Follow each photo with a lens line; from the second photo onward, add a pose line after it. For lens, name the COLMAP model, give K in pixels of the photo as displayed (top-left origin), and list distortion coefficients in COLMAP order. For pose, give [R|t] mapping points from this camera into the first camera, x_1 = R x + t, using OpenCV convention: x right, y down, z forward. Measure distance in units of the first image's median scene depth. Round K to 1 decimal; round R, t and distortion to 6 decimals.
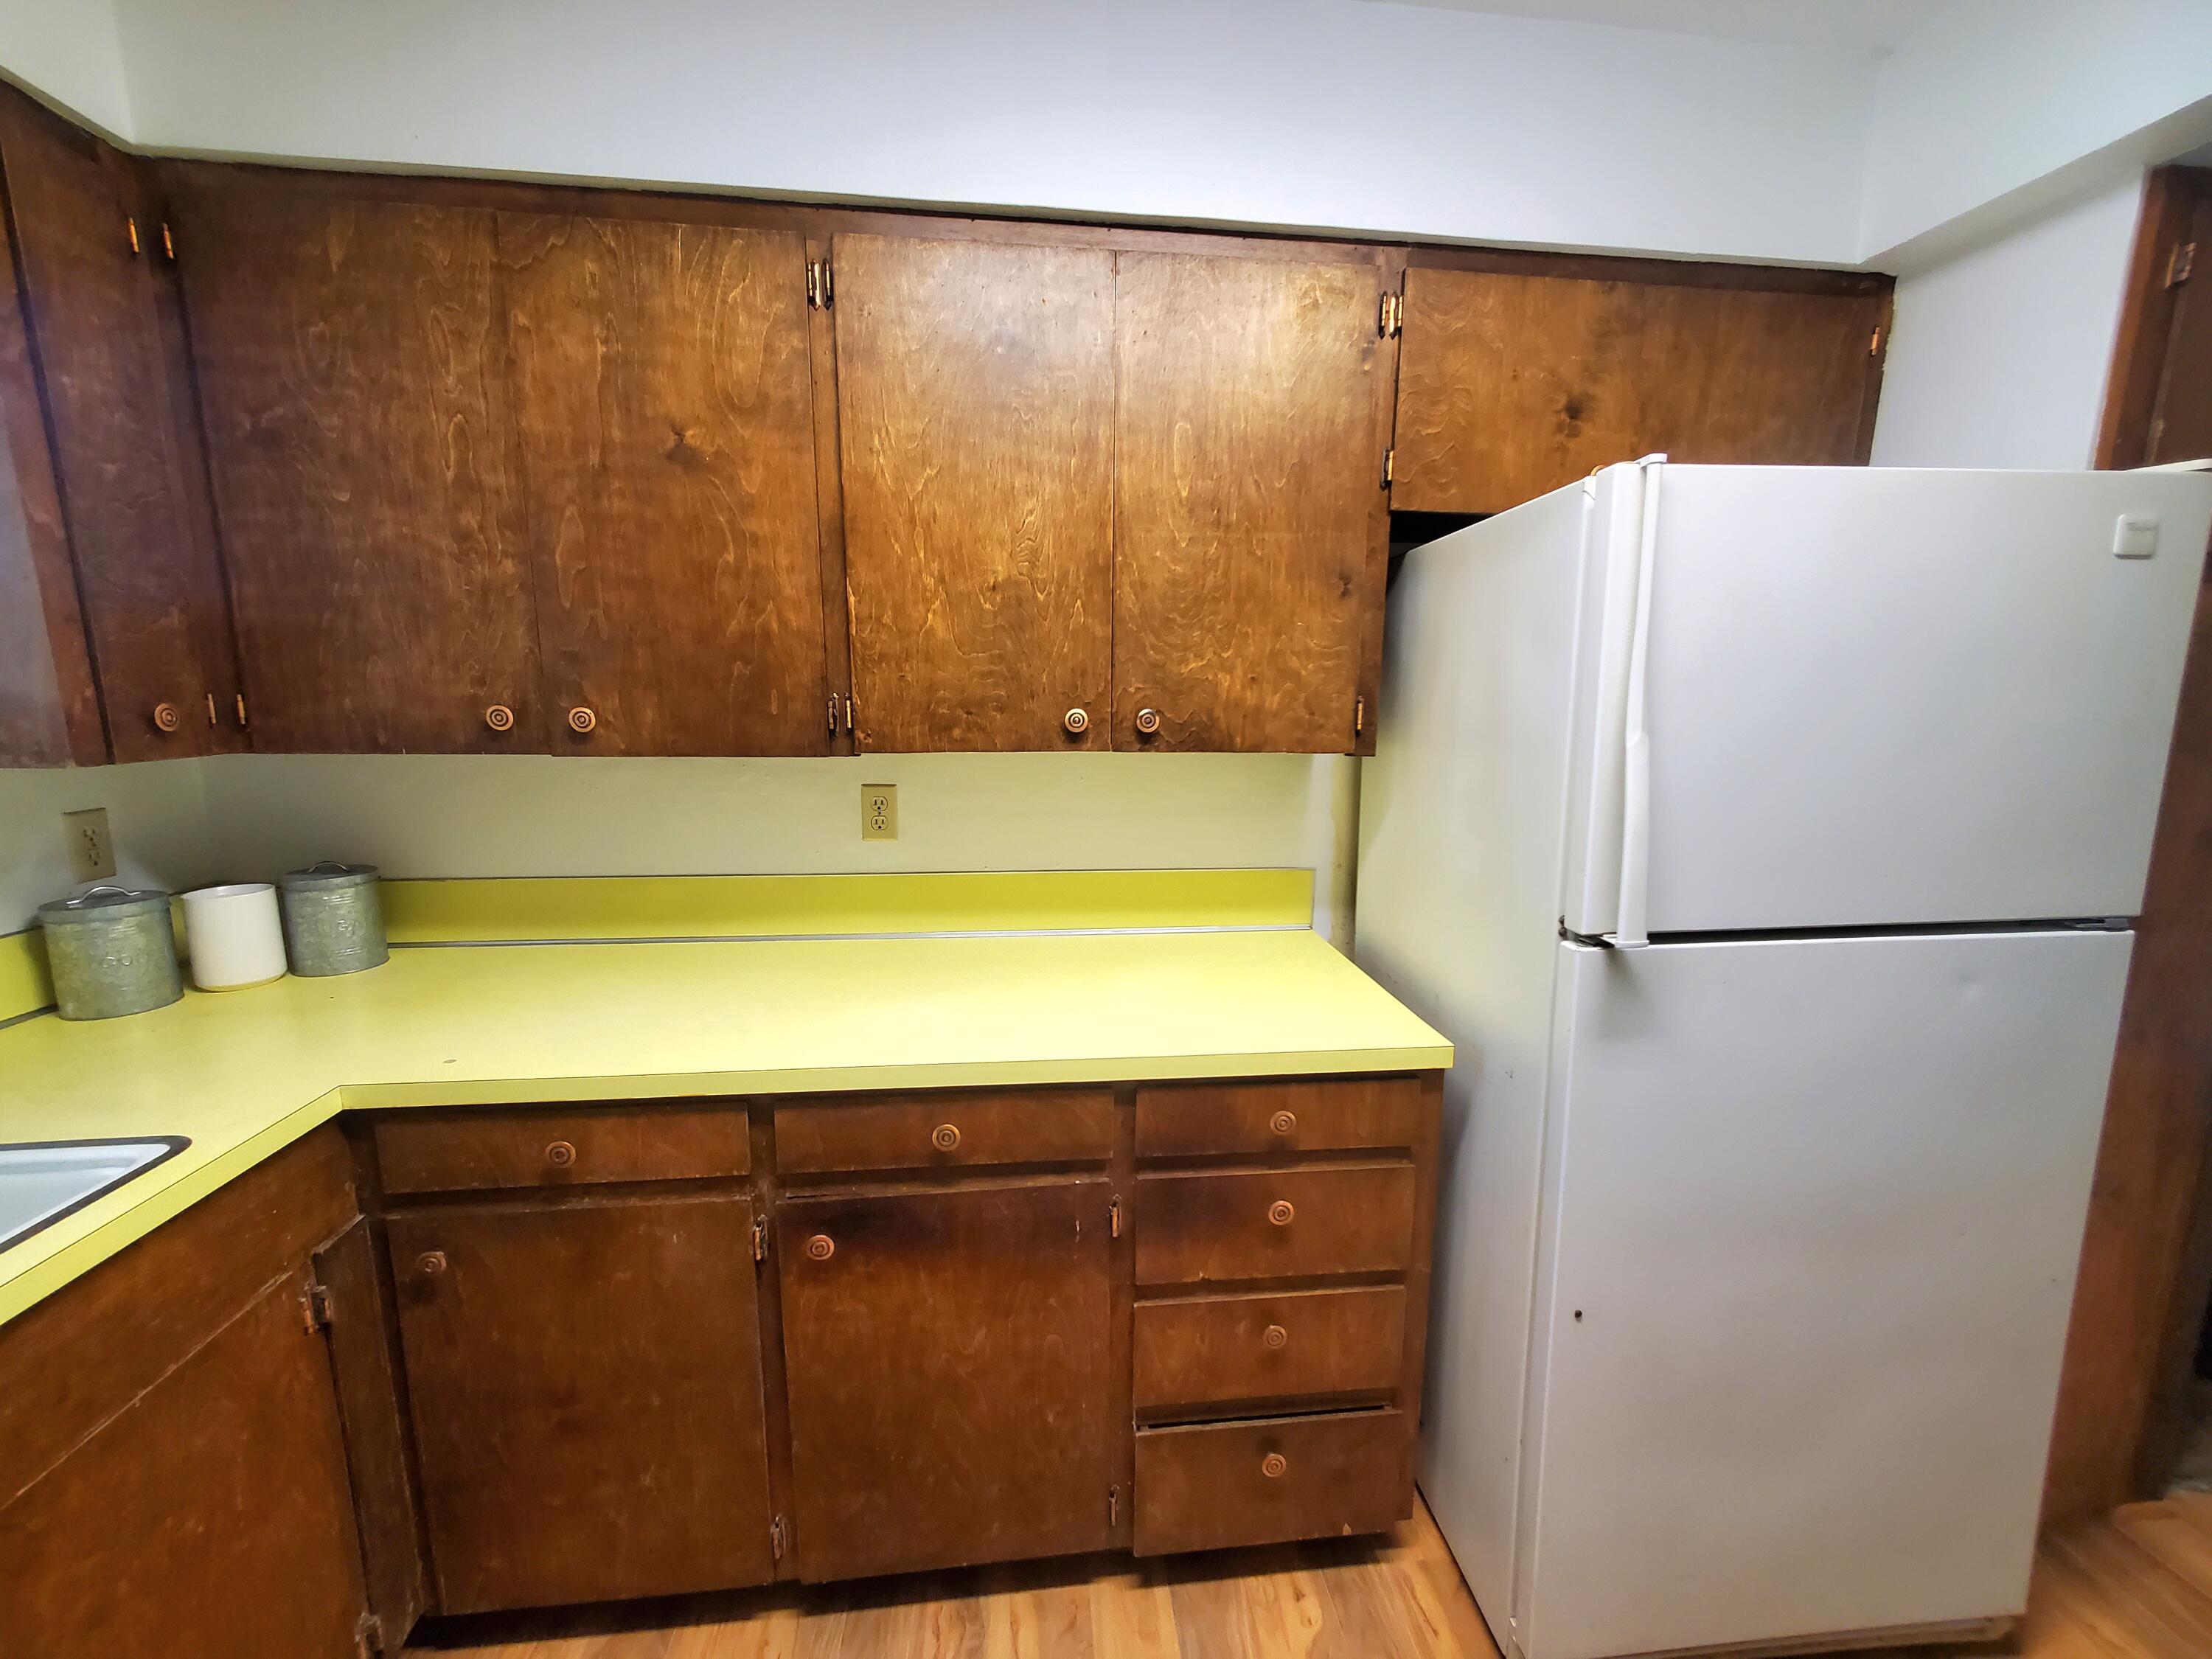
lens RADIAL K [[881.4, 0, 1112.6], [0, 881.4, 830.0], [0, 0, 1]] dist [-0.000405, 0.000568]
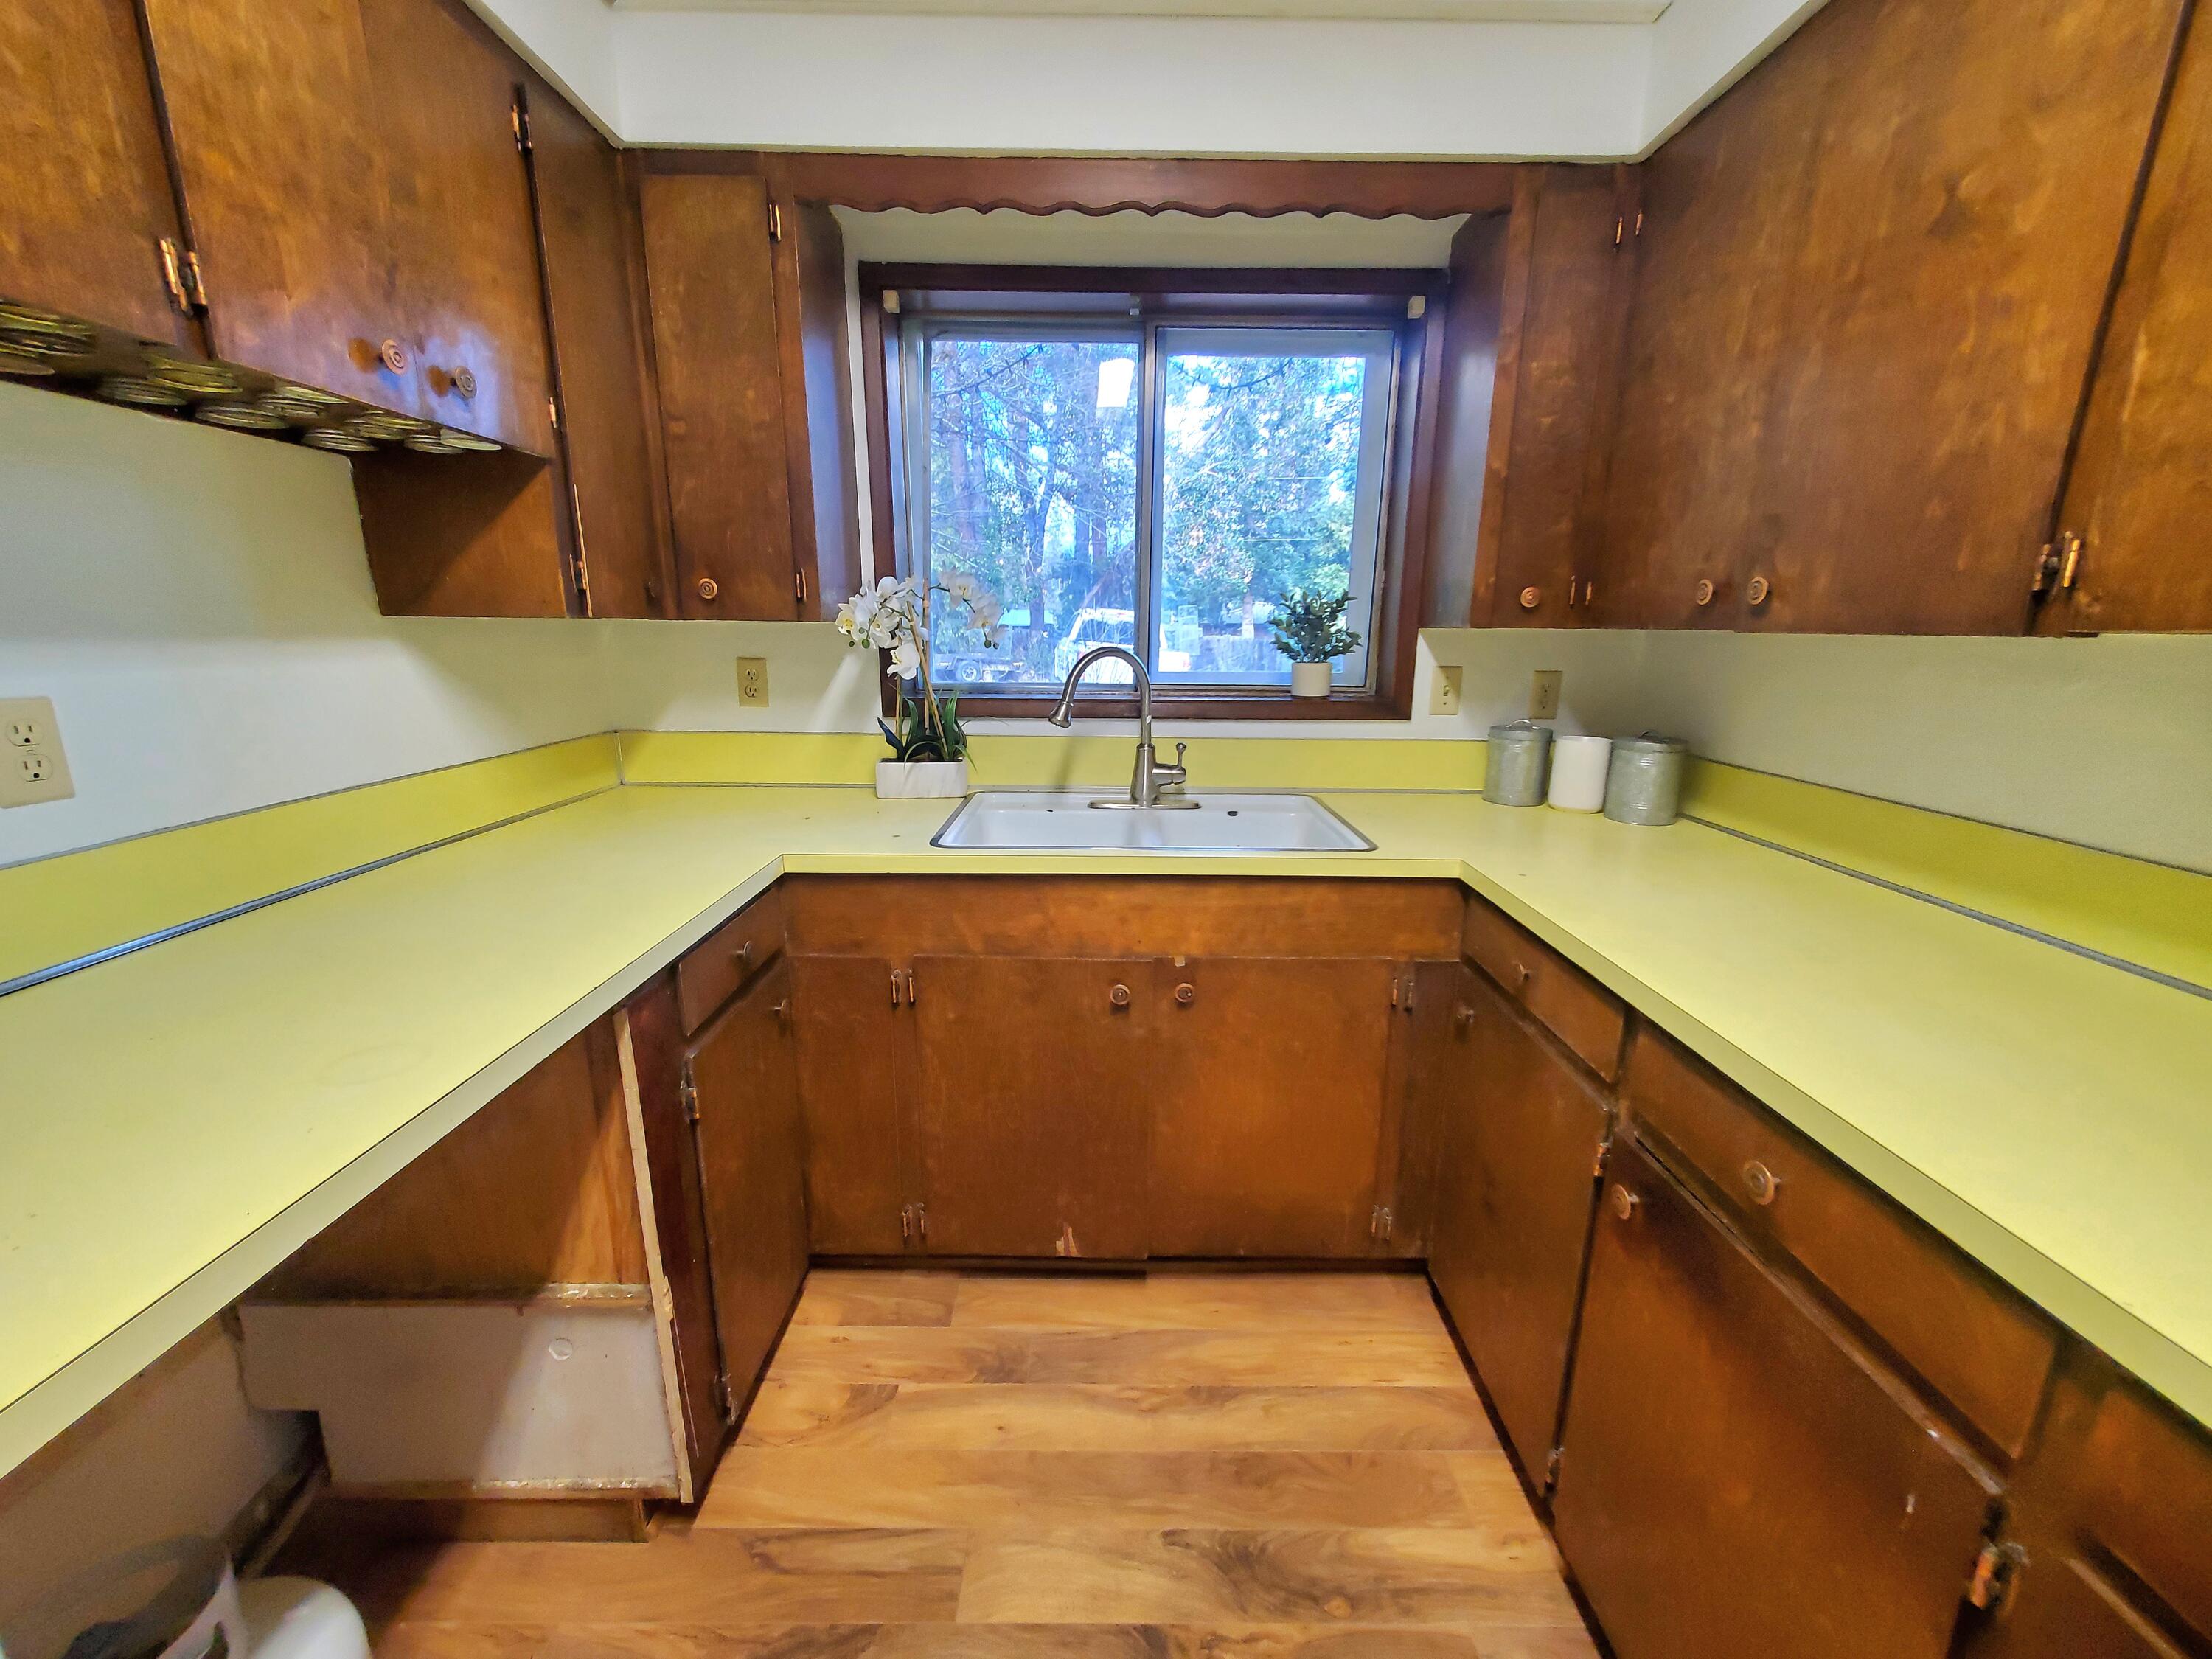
lens RADIAL K [[881.4, 0, 1112.3], [0, 881.4, 828.2], [0, 0, 1]] dist [-0.000405, 0.000568]
pose [[-0.115804, 0.213678, -0.970016, 0.428299], [-0.169719, 0.957968, 0.231285, 0.014417], [0.978665, 0.191414, -0.074671, 0.469278]]
